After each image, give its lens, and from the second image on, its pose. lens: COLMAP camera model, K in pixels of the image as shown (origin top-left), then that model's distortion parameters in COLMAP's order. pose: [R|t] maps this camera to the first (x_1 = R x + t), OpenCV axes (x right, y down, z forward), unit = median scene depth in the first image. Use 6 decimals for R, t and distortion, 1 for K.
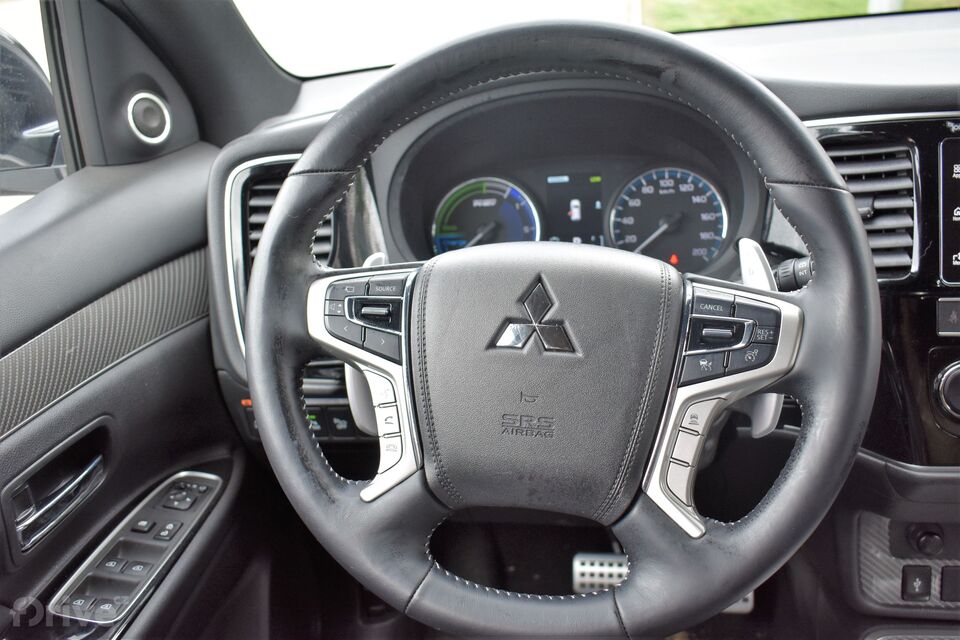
lens RADIAL K [[894.8, 0, 481.4], [0, 894.8, 322.2], [0, 0, 1]] dist [0.009603, 0.000000]
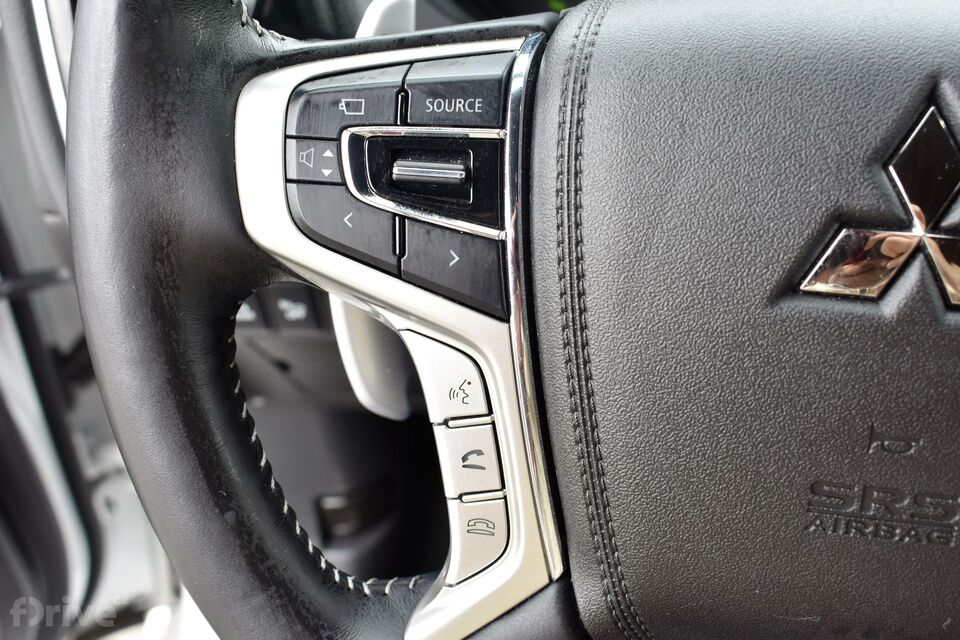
lens RADIAL K [[1029.7, 0, 476.8], [0, 1029.7, 317.8], [0, 0, 1]] dist [-0.037079, 0.000000]
pose [[0.997558, -0.020163, 0.066872, -0.127898], [0.000981, 0.961376, 0.275236, -0.069259], [-0.069839, -0.274498, 0.959048, 0.584241]]
